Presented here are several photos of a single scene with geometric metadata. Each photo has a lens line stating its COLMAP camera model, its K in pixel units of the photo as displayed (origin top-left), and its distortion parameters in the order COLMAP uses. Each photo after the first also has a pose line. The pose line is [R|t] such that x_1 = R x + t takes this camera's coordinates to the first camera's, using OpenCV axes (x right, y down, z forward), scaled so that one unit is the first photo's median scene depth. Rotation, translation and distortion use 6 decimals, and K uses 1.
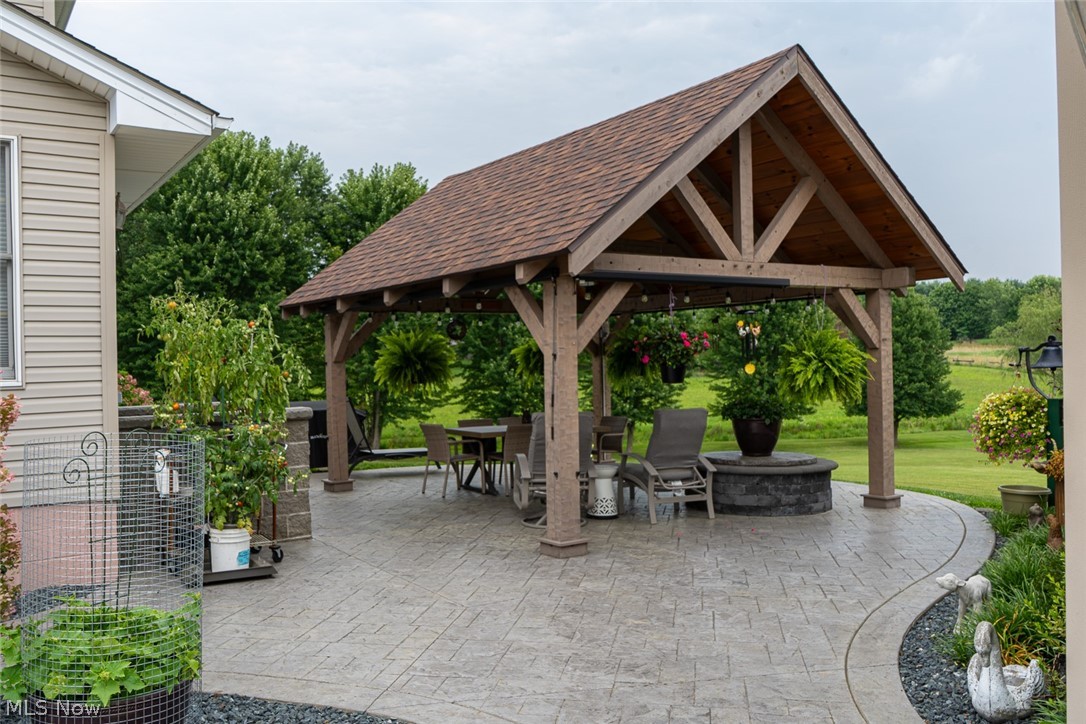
lens RADIAL K [[909.9, 0, 567.9], [0, 909.9, 363.1], [0, 0, 1]] dist [-0.004554, -0.001680]
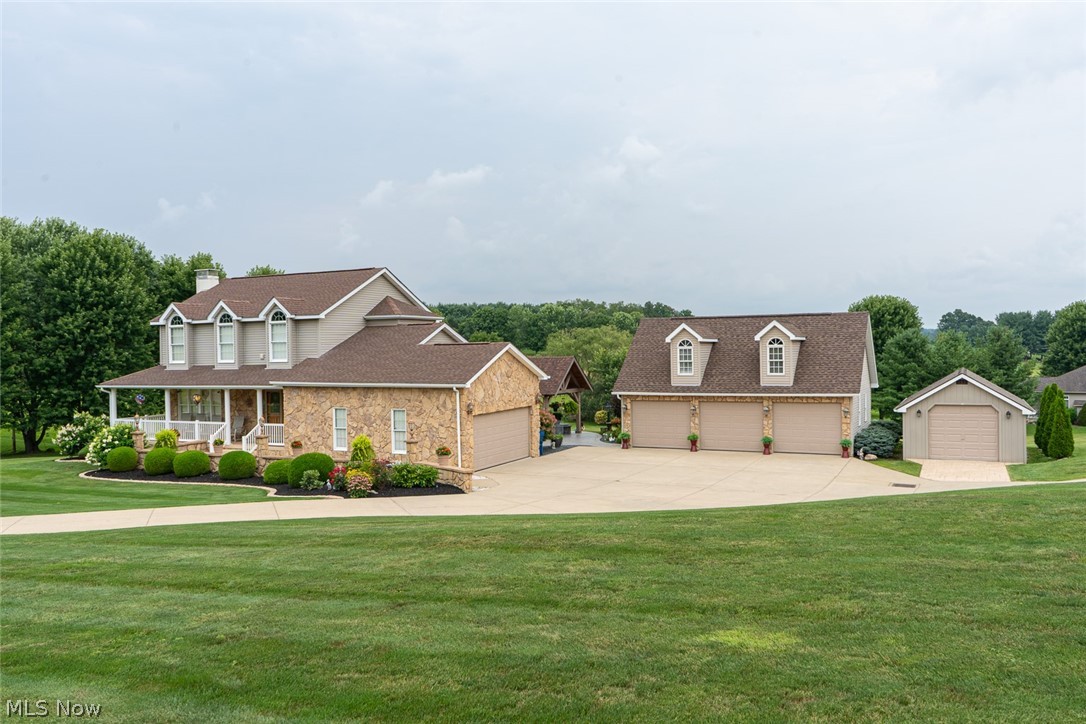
lens RADIAL K [[869.1, 0, 543.0], [0, 869.1, 362.0], [0, 0, 1]] dist [-0.011562, -0.008397]
pose [[0.881253, -0.000606, 0.472644, -0.424639], [-0.001889, 0.999987, 0.004803, -0.053537], [-0.472641, -0.005125, 0.881240, -0.638638]]
